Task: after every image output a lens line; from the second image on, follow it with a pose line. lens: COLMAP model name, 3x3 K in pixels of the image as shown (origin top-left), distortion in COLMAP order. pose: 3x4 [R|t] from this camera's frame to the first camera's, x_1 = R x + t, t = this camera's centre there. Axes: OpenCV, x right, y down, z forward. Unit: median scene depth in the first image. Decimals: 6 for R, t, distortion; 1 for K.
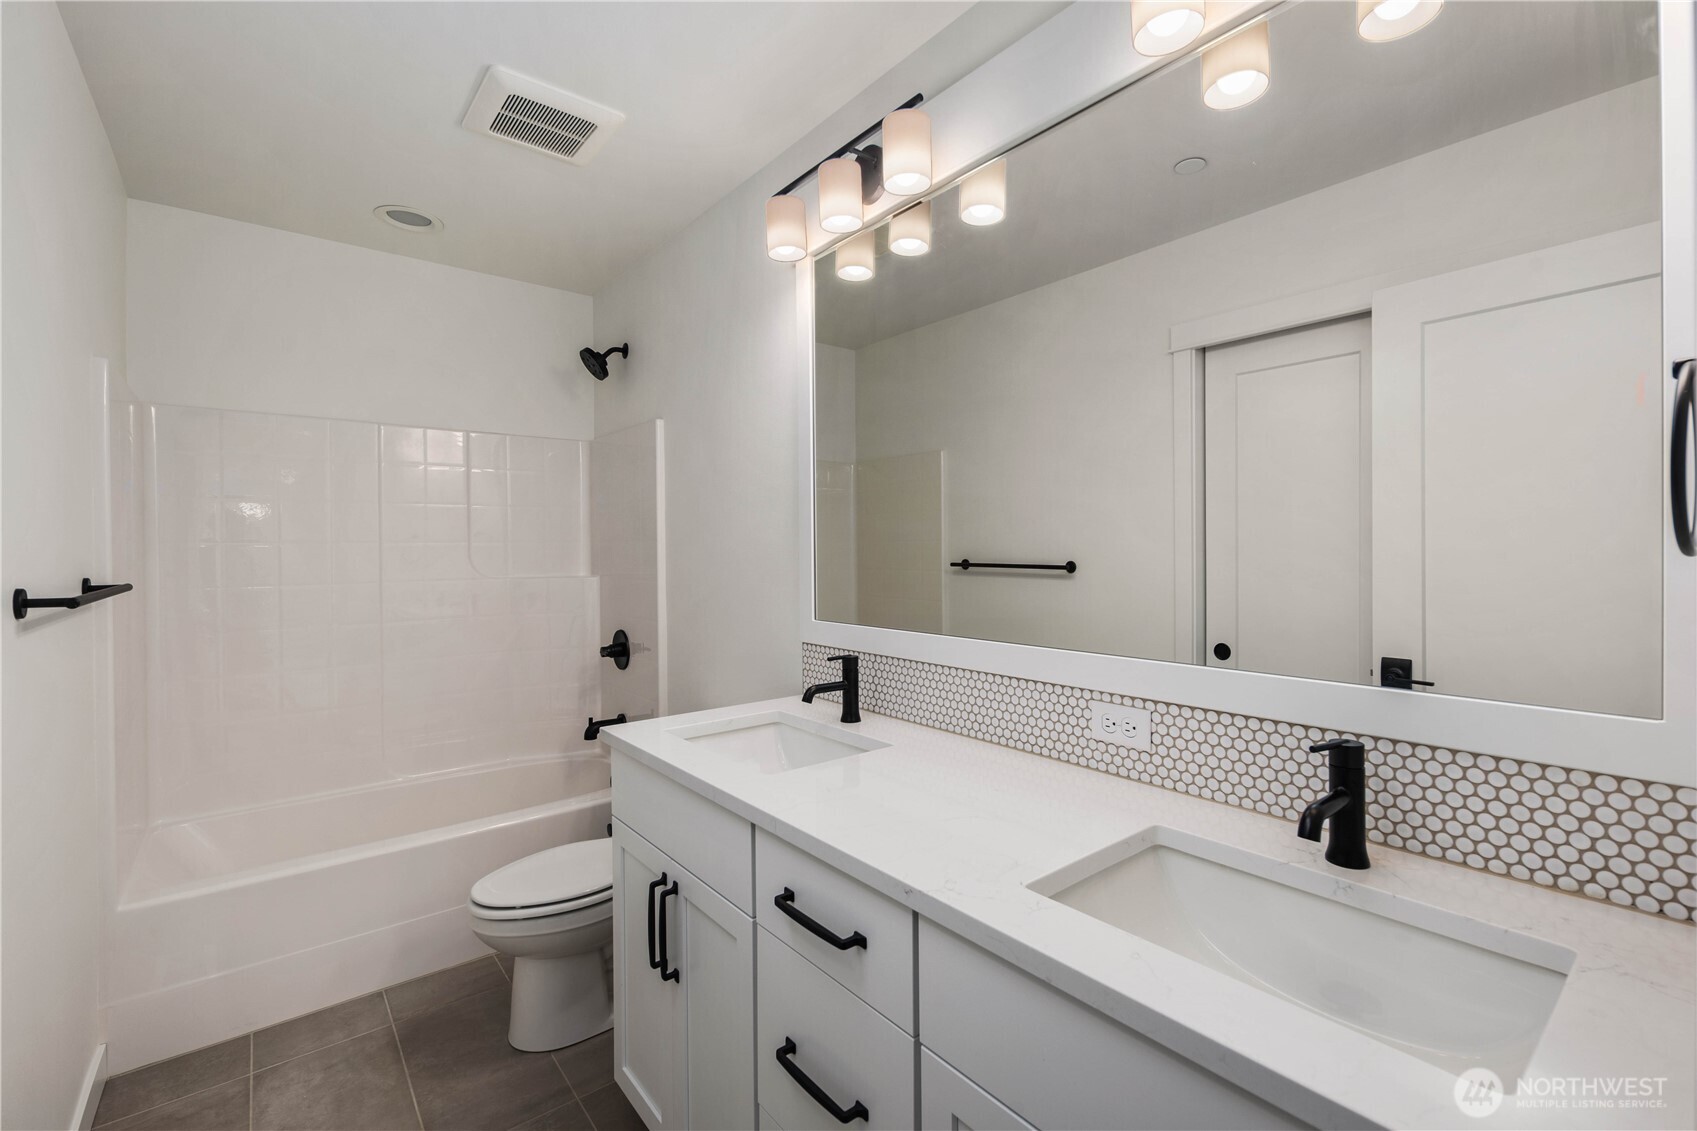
lens RADIAL K [[736.3, 0, 856.1], [0, 736.3, 553.4], [0, 0, 1]] dist [0.003231, -0.000599]
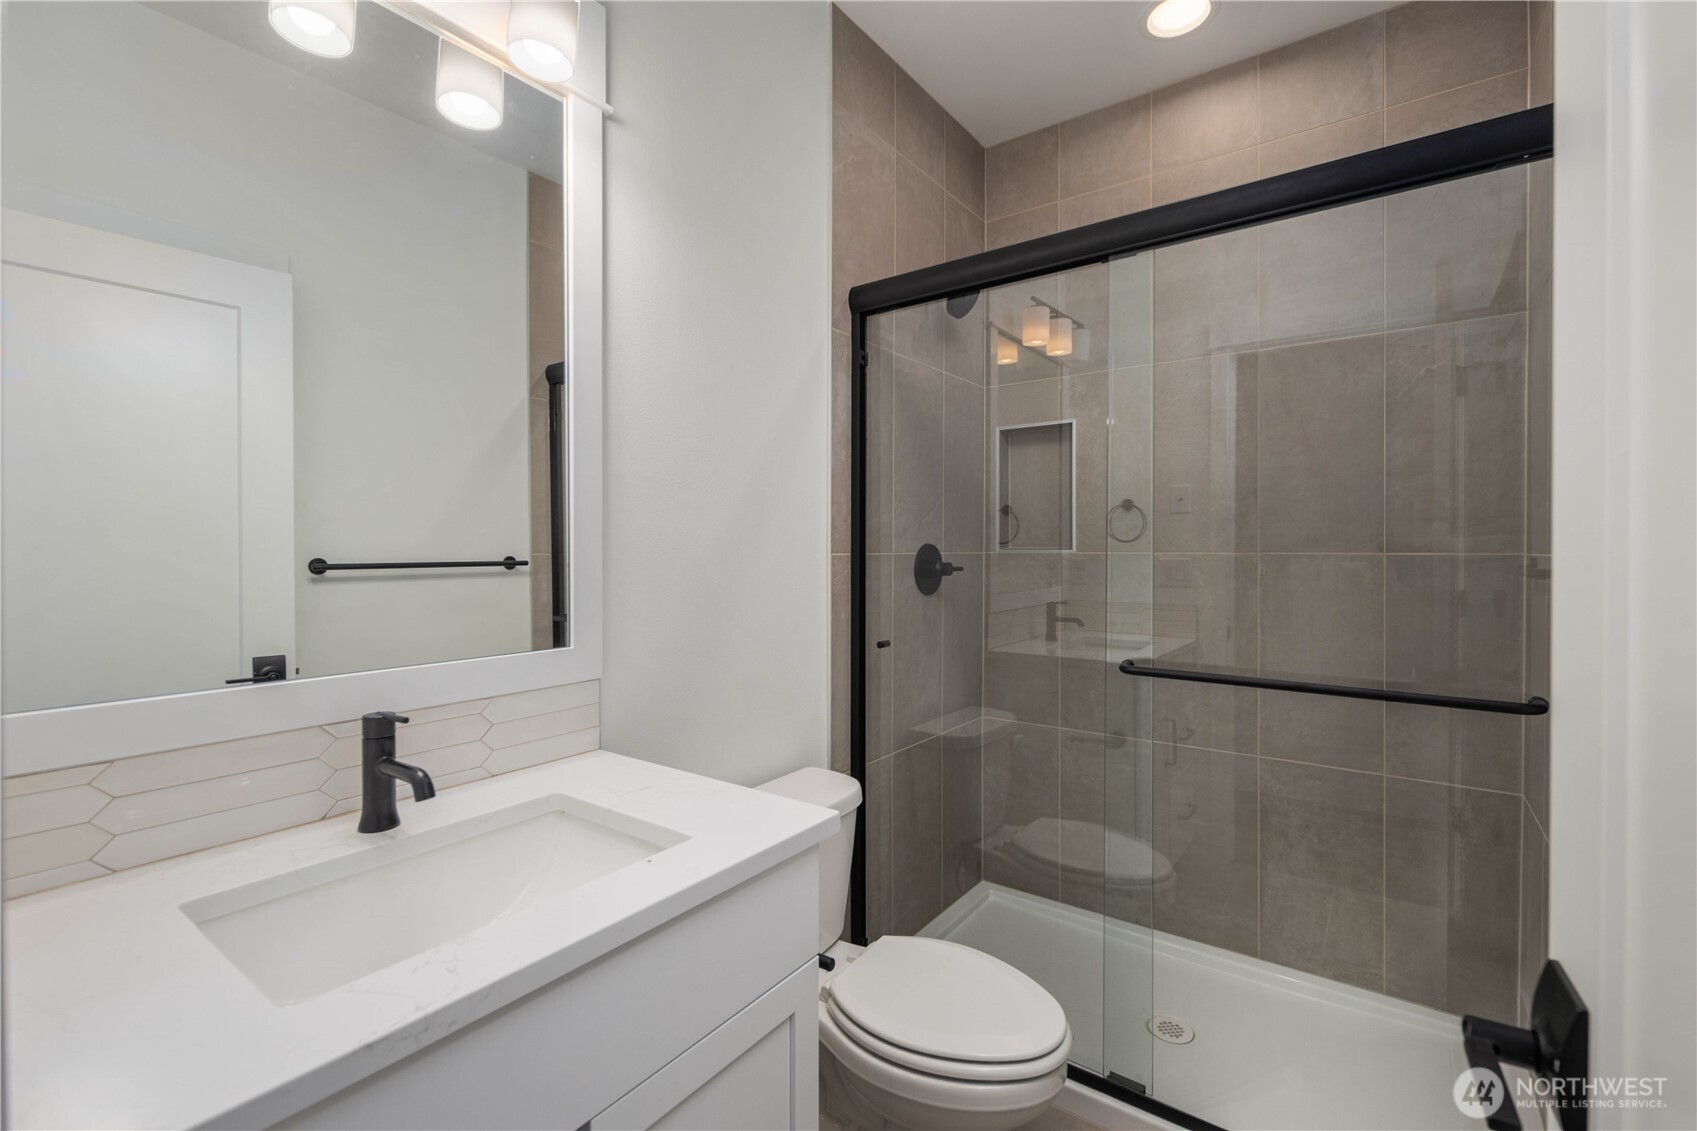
lens RADIAL K [[736.3, 0, 856.1], [0, 736.3, 553.4], [0, 0, 1]] dist [0.003231, -0.000599]
pose [[-0.263527, -0.006208, 0.964632, -0.624032], [0.006273, 0.999947, 0.008149, 0.000538], [-0.964632, 0.008198, -0.263474, 0.712649]]
